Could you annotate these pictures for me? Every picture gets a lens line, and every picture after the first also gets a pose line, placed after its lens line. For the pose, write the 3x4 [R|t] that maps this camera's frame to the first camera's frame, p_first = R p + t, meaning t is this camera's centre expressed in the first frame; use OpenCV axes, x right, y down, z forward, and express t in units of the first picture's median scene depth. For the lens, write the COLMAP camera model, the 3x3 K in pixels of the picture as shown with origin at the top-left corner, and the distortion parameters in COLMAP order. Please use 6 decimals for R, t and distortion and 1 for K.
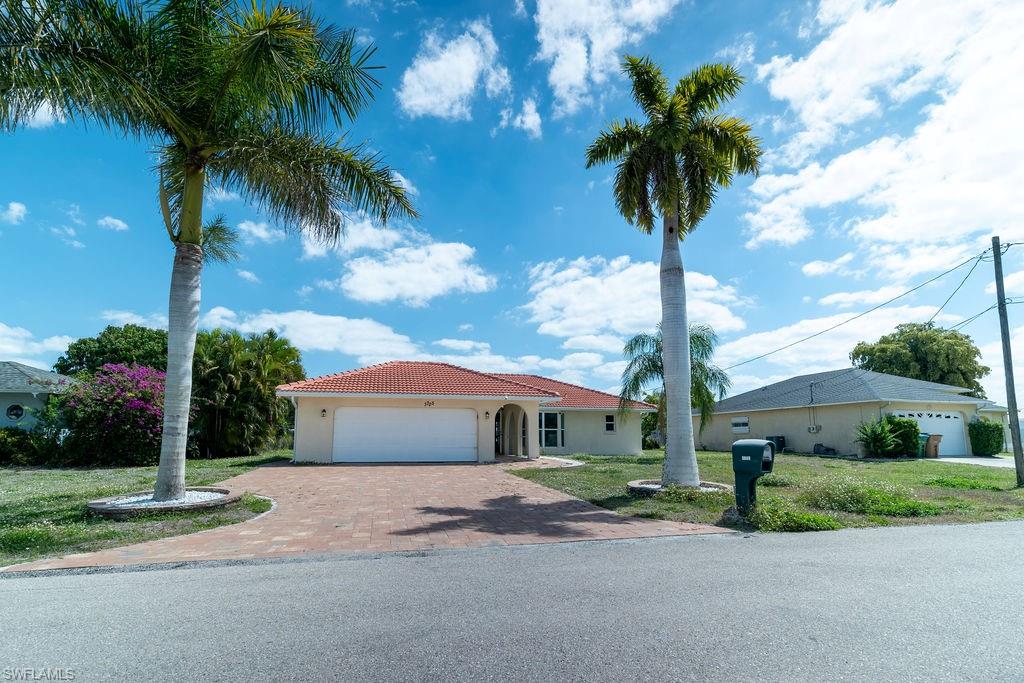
lens RADIAL K [[455.2, 0, 512.0], [0, 455.2, 341.5], [0, 0, 1]] dist [-0.001840, -0.000022]
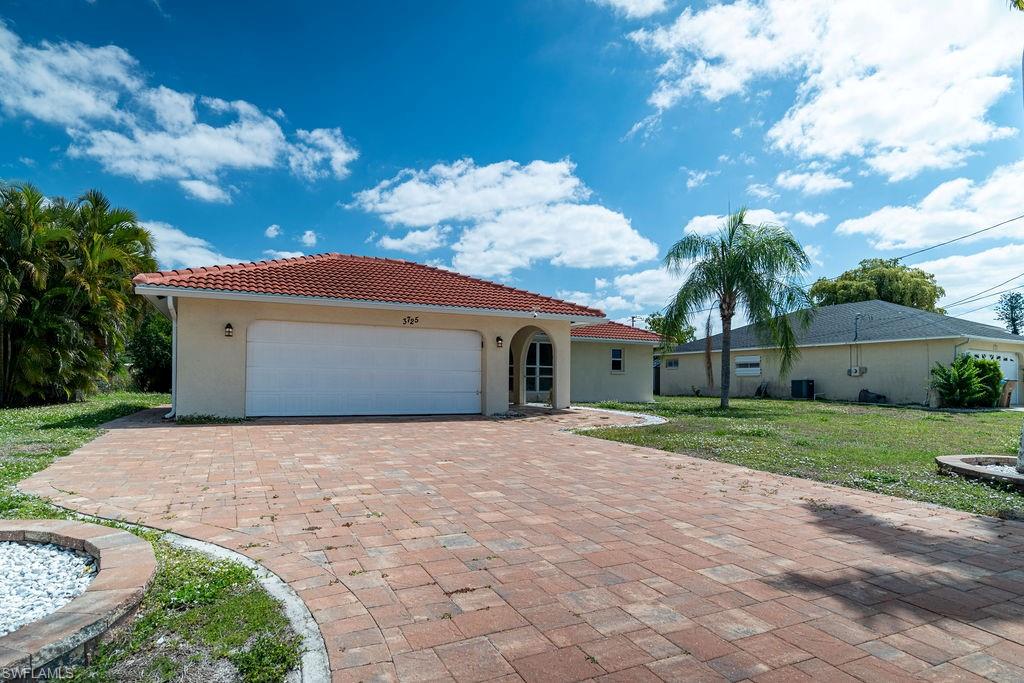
lens RADIAL K [[546.4, 0, 511.2], [0, 546.4, 328.8], [0, 0, 1]] dist [0.004186, 0.001435]
pose [[0.982781, 0.026958, 0.182797, -0.141552], [-0.048146, 0.992486, 0.112485, 0.046083], [-0.178391, -0.119349, 0.976695, 0.207236]]
